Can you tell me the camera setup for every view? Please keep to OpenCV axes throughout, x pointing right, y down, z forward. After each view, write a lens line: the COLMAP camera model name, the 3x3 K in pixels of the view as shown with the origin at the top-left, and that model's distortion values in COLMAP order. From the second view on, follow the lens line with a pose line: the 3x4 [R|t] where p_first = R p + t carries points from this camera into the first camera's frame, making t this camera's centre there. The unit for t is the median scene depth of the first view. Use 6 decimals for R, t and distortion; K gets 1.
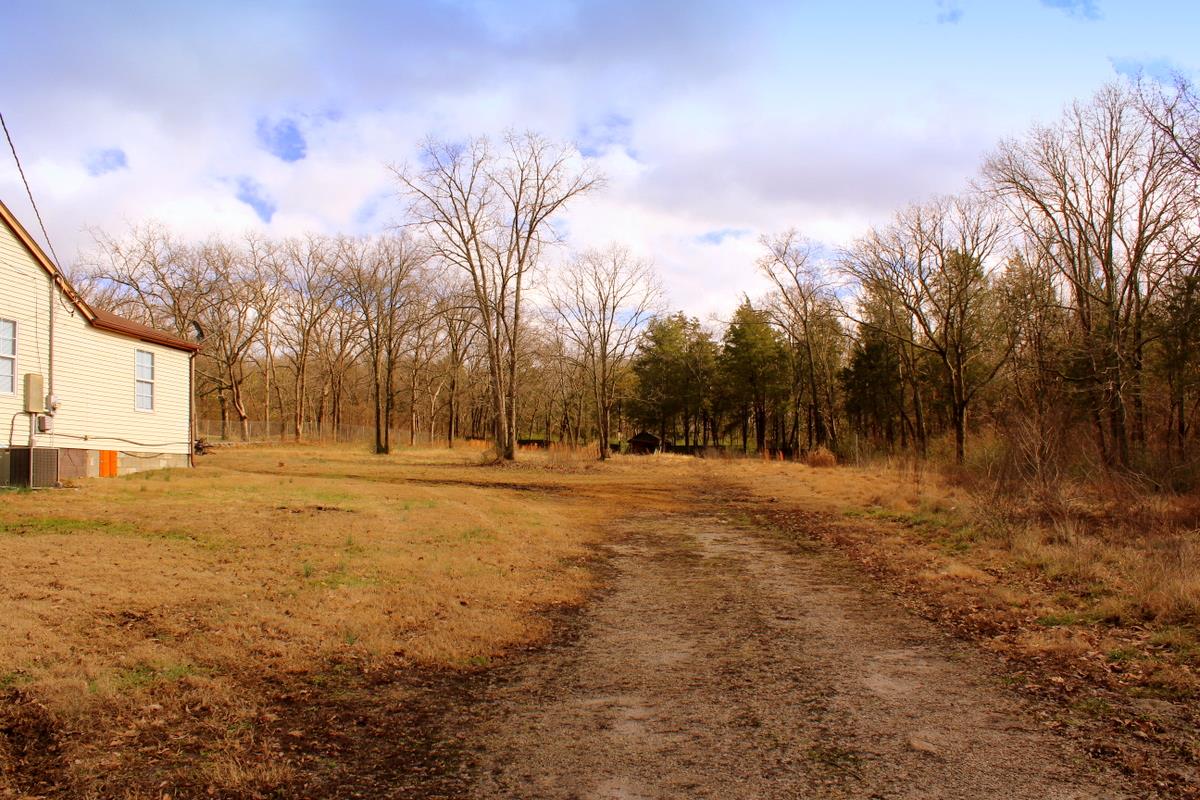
lens RADIAL K [[1019.2, 0, 626.5], [0, 1019.2, 393.7], [0, 0, 1]] dist [-0.105648, 0.092319]
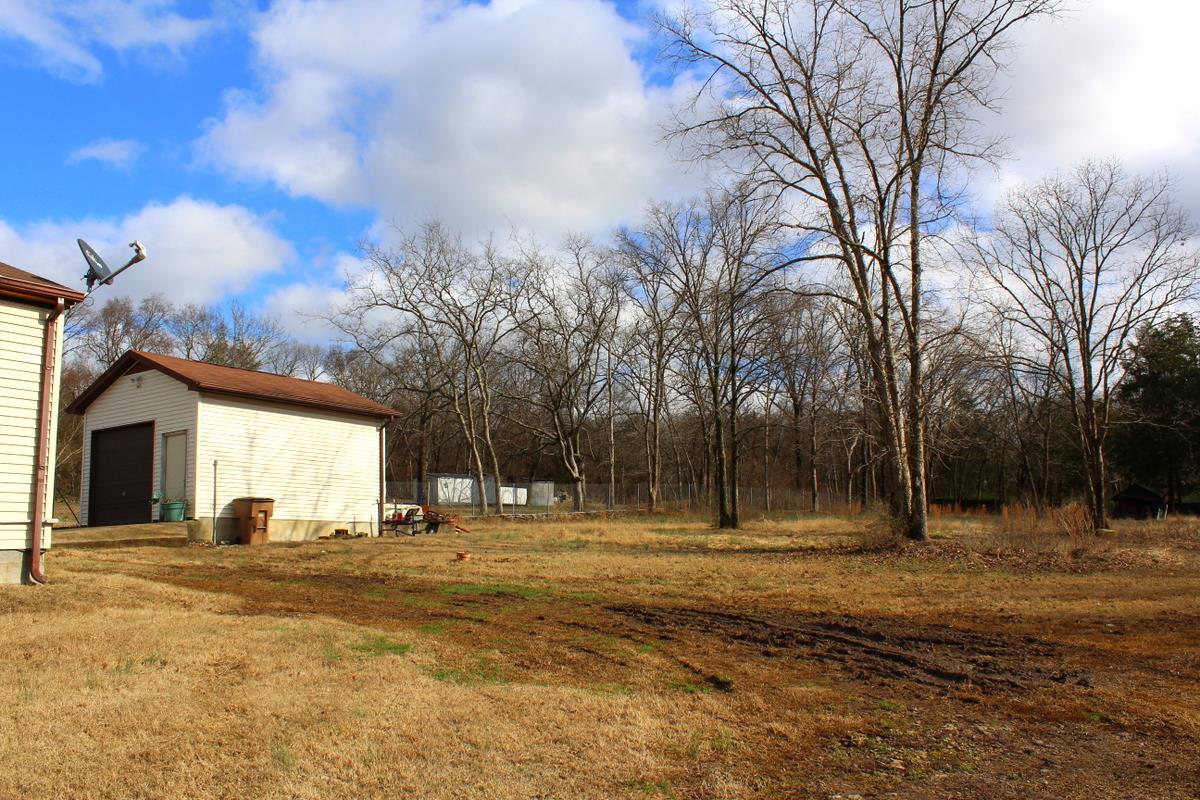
lens RADIAL K [[1019.2, 0, 626.5], [0, 1019.2, 393.7], [0, 0, 1]] dist [-0.105648, 0.092319]
pose [[0.906613, -0.063527, -0.417154, -0.023338], [0.037387, 0.996808, -0.070547, 0.017307], [0.420304, 0.048363, 0.906094, 0.374967]]
